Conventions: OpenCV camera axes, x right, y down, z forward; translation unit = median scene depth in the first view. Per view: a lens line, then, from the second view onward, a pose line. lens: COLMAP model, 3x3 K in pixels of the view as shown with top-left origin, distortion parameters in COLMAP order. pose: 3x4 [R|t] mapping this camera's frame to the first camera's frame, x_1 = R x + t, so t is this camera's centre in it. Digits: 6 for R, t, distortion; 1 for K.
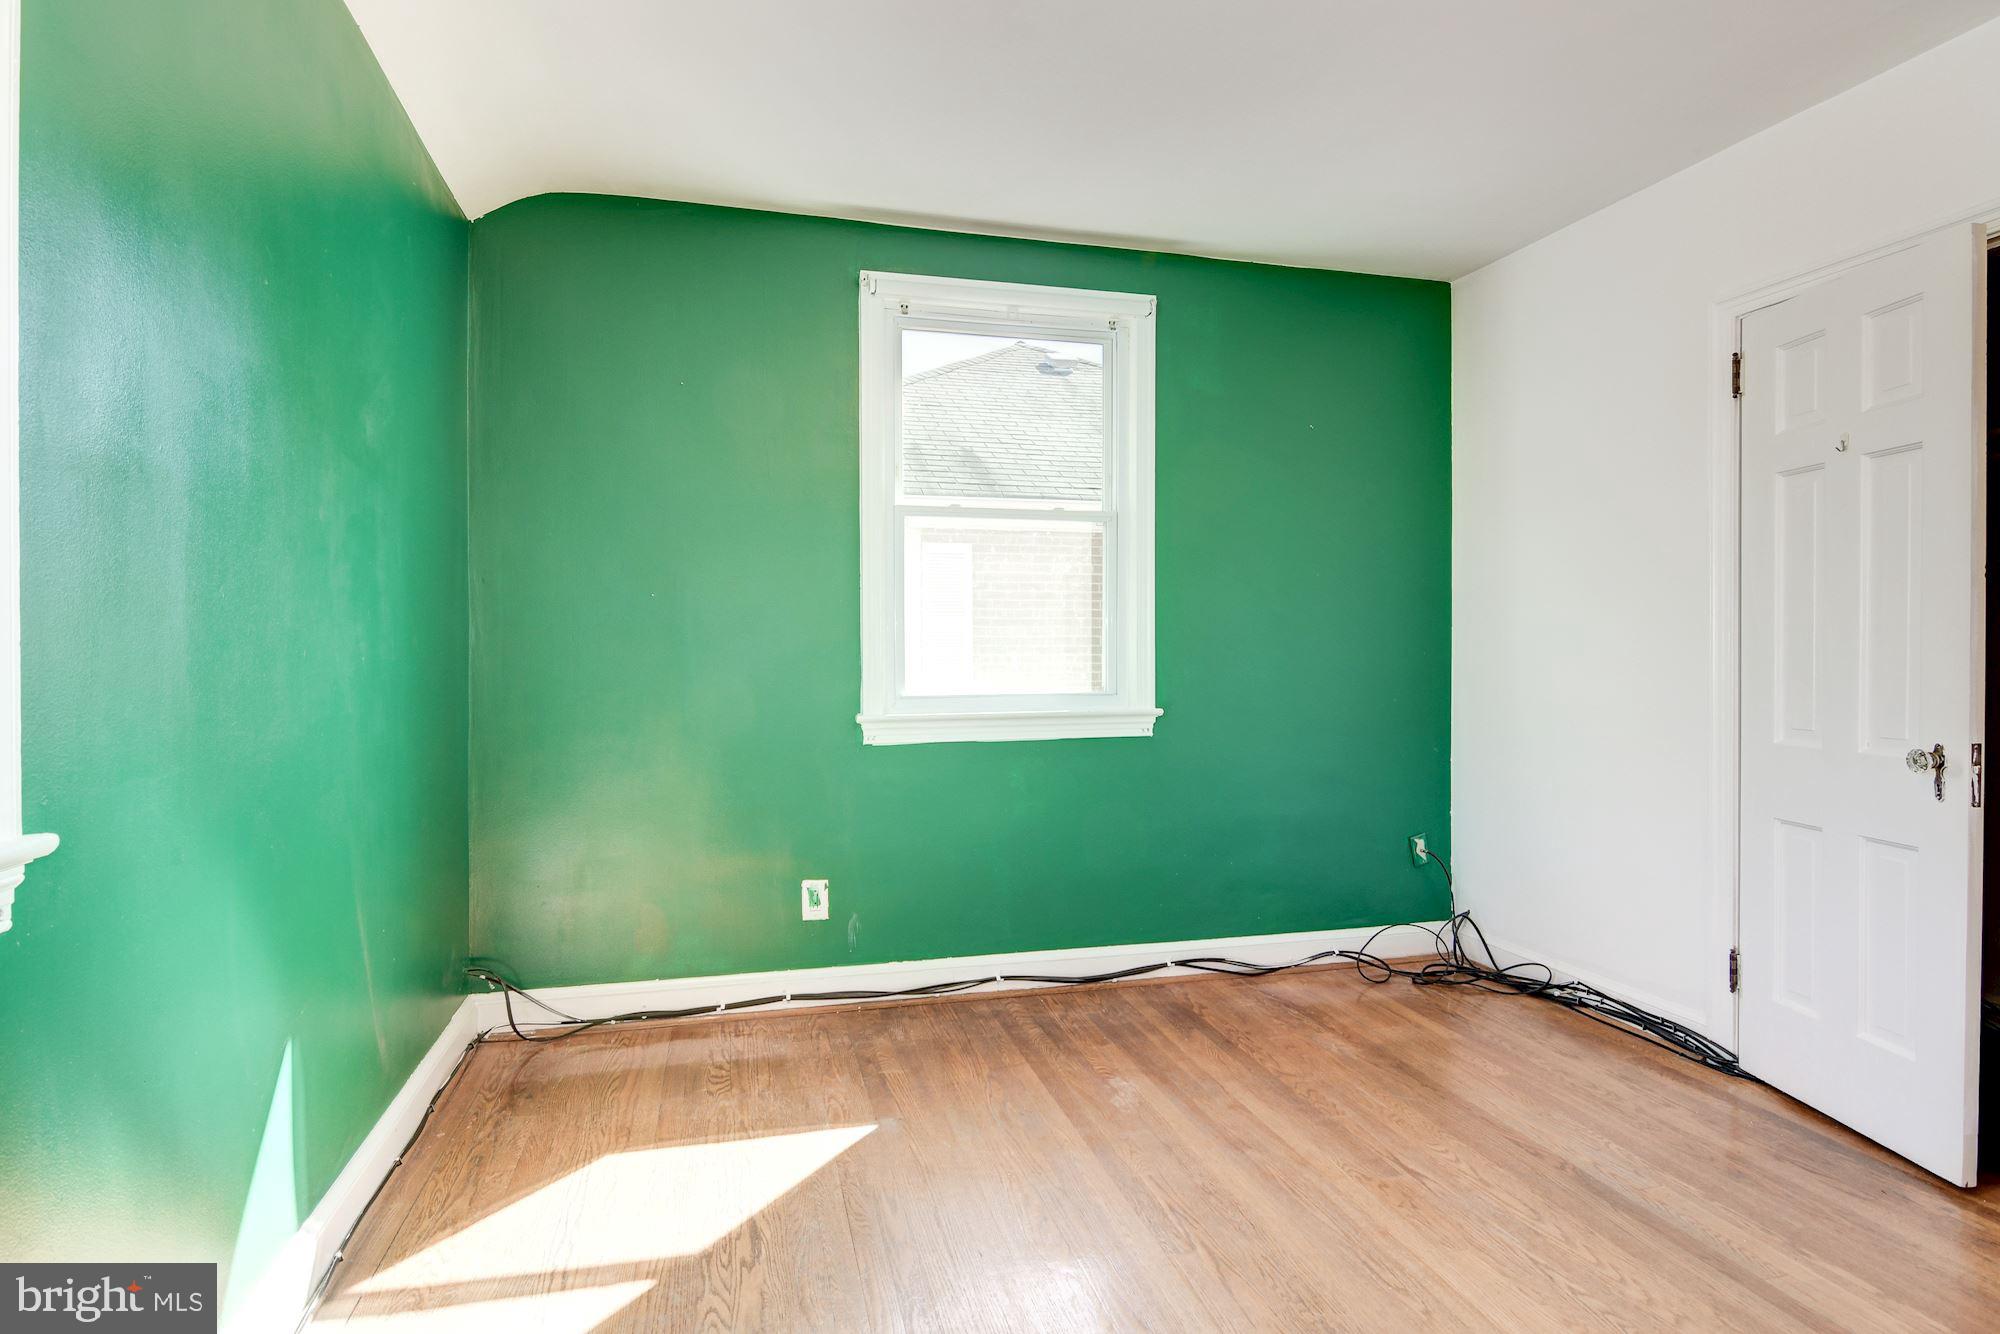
lens RADIAL K [[994.9, 0, 1007.8], [0, 994.9, 659.8], [0, 0, 1]] dist [0.006463, -0.006714]
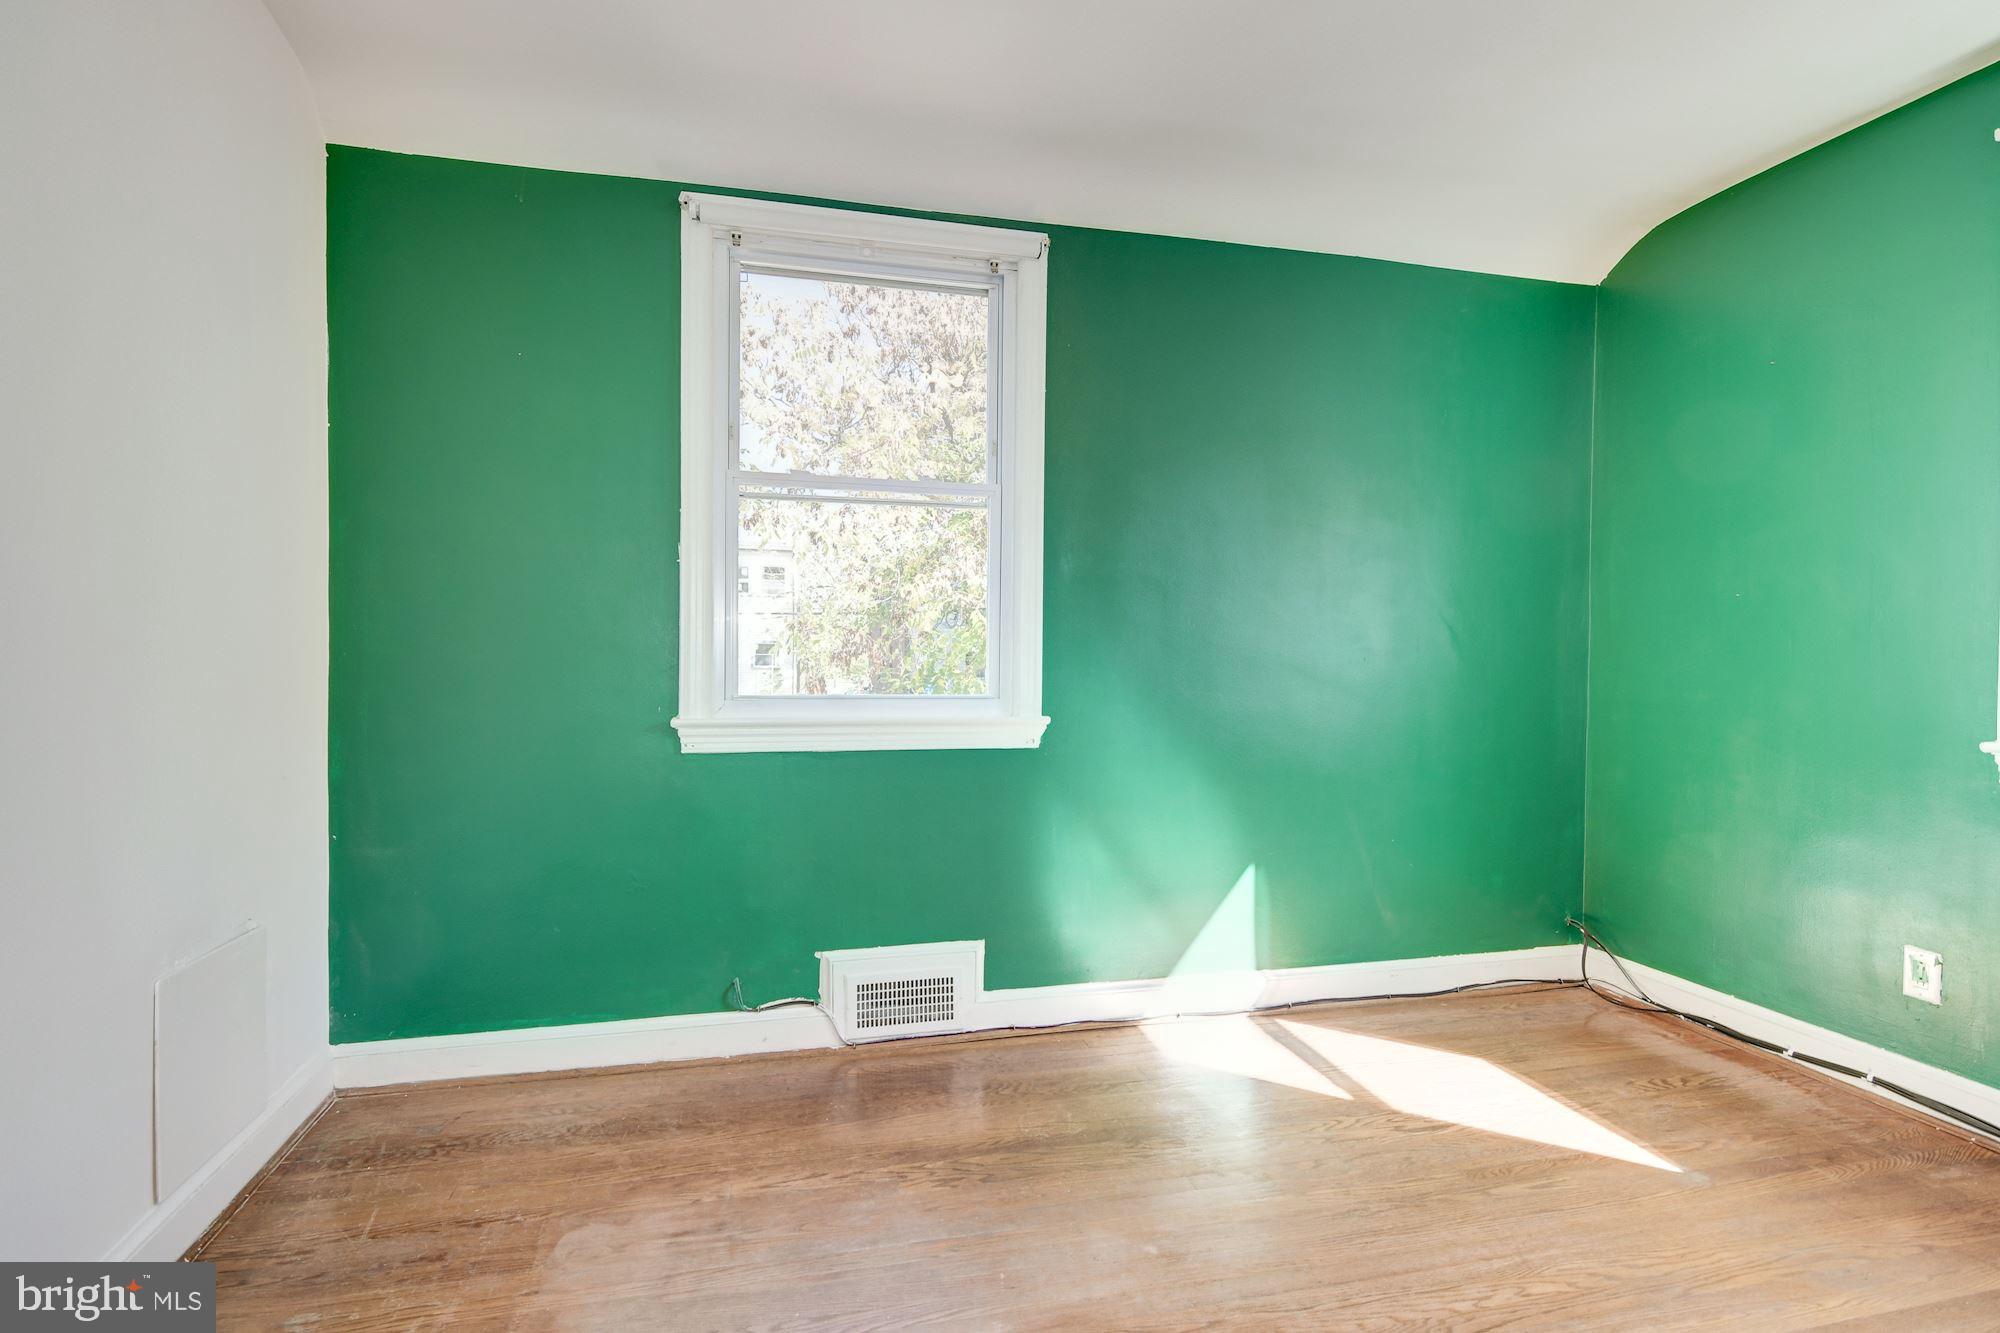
lens RADIAL K [[994.9, 0, 976.1], [0, 994.9, 669.3], [0, 0, 1]] dist [0.006463, -0.006714]
pose [[-0.003987, 0.022592, -0.999737, 0.600518], [-0.014931, 0.999632, 0.022649, -0.004401], [0.999881, 0.015017, -0.003649, 0.267548]]
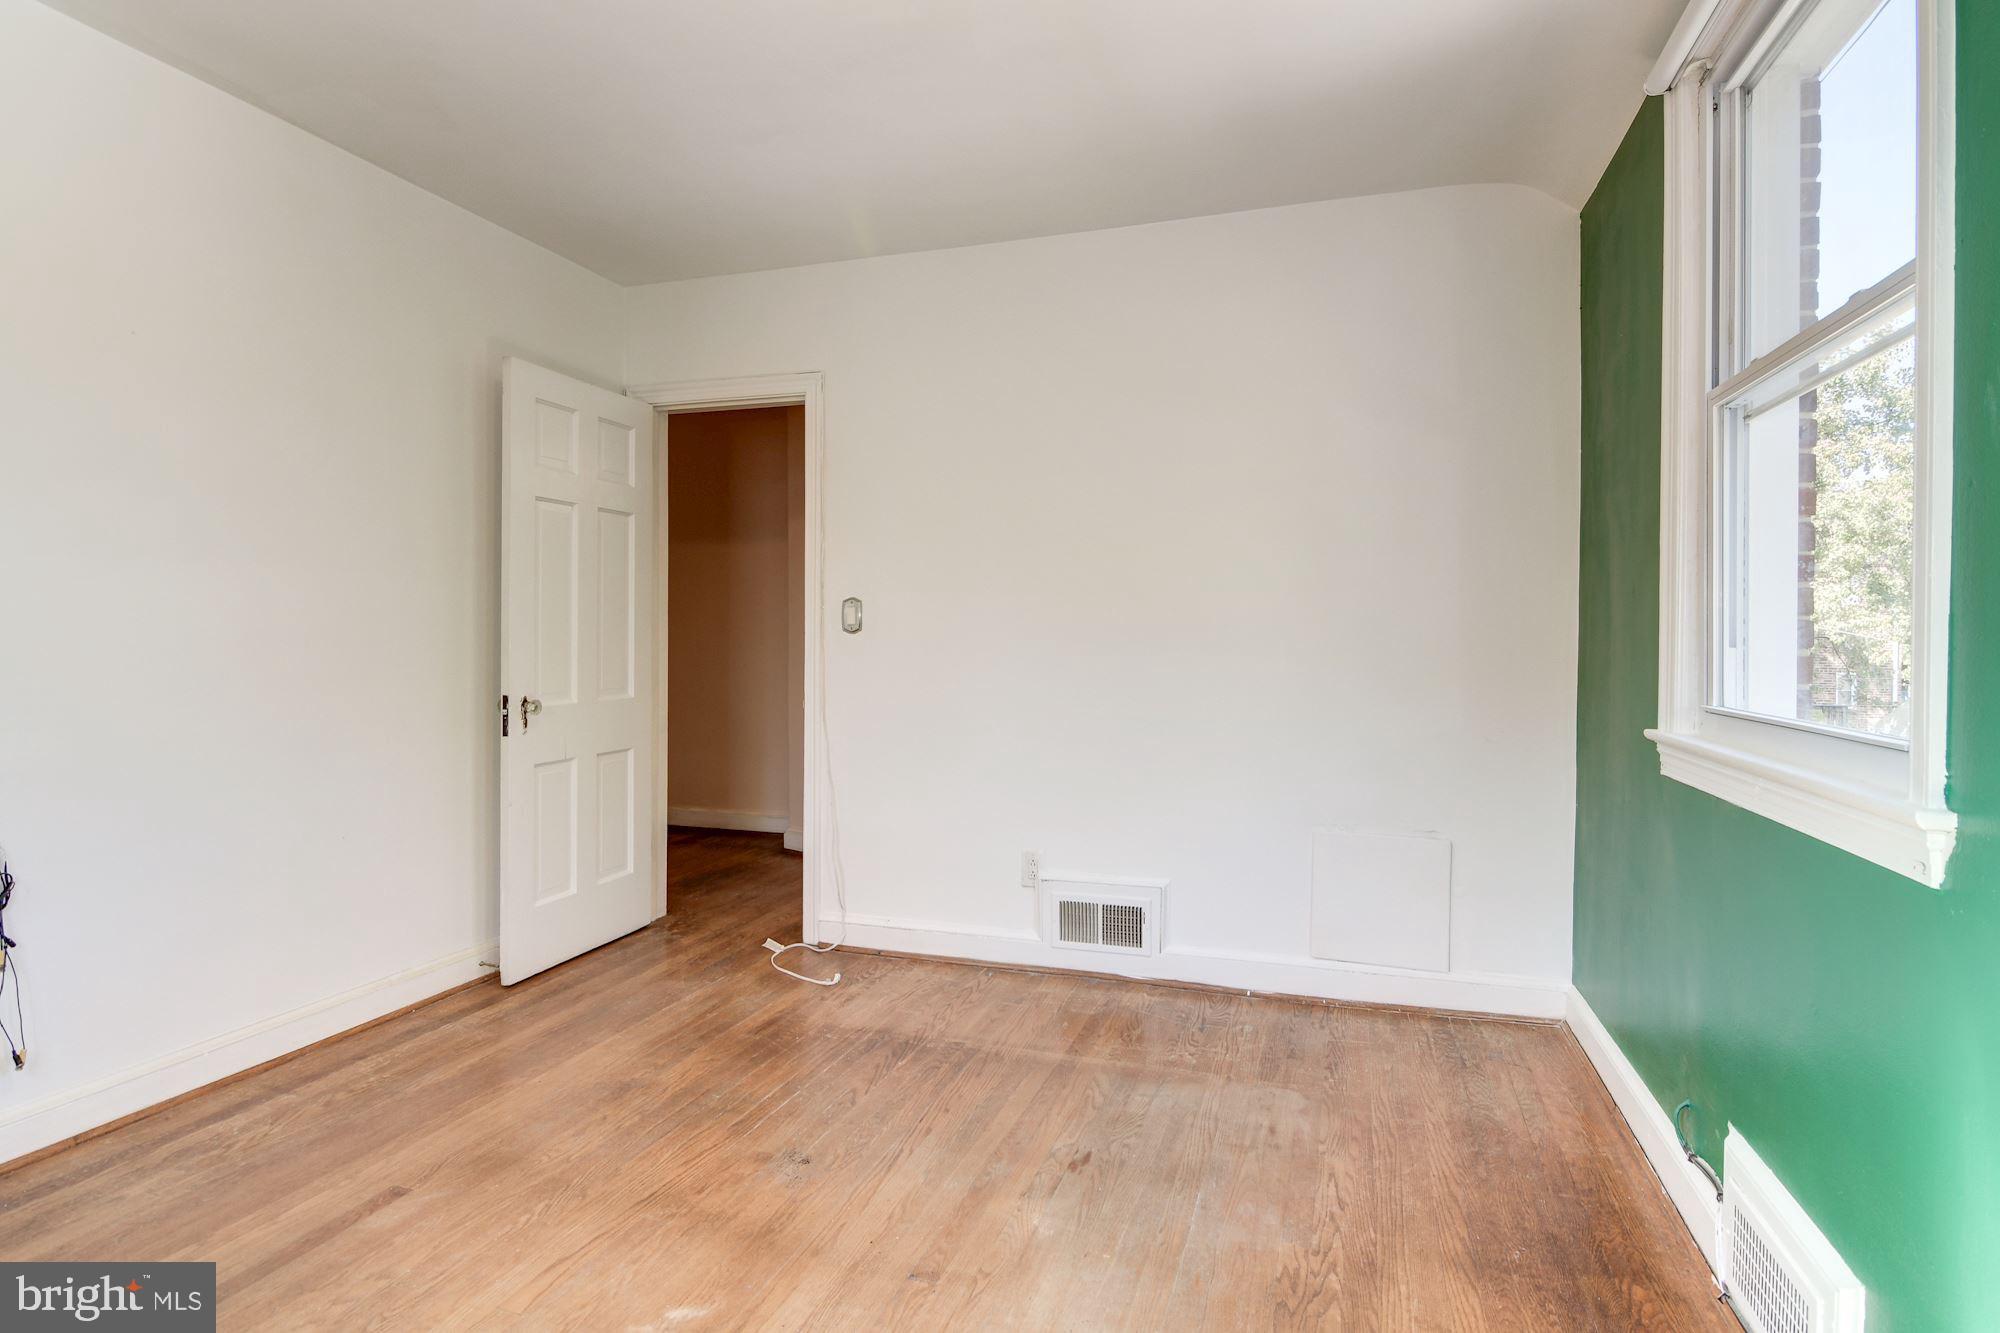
lens RADIAL K [[994.9, 0, 1056.6], [0, 994.9, 634.3], [0, 0, 1]] dist [0.006463, -0.006714]
pose [[-0.861906, 0.001989, 0.507064, -0.219634], [-0.001452, 0.999979, -0.006392, -0.001310], [-0.507066, -0.006245, -0.861884, 0.792904]]
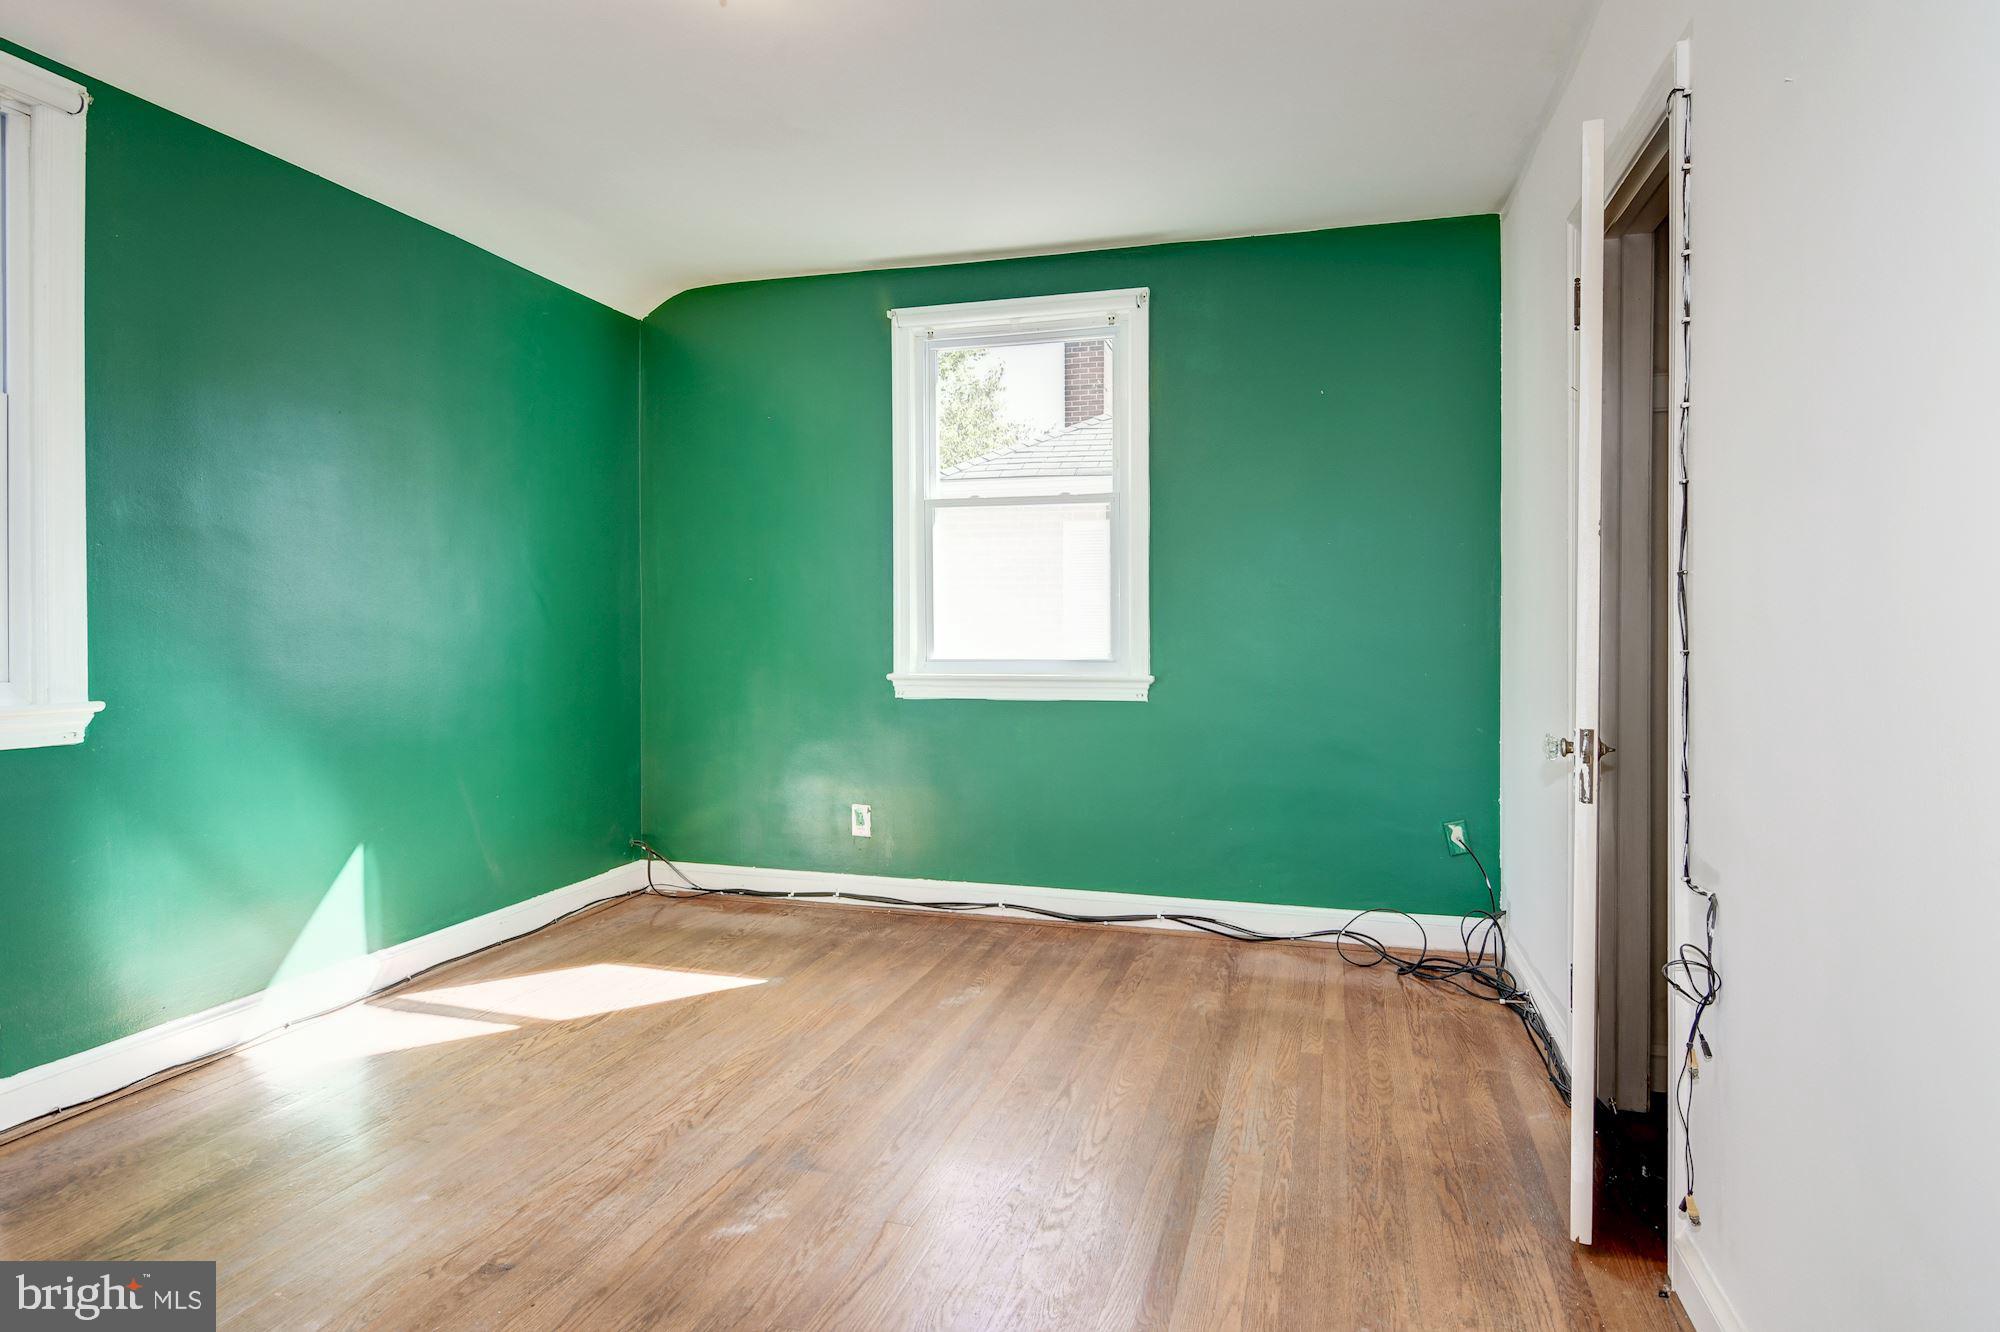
lens RADIAL K [[994.9, 0, 1084.5], [0, 994.9, 649.4], [0, 0, 1]] dist [0.006463, -0.006714]
pose [[0.885291, 0.014470, -0.464812, 0.653844], [-0.007308, 0.999825, 0.017206, 0.002688], [0.464980, -0.011836, 0.885242, 0.026236]]
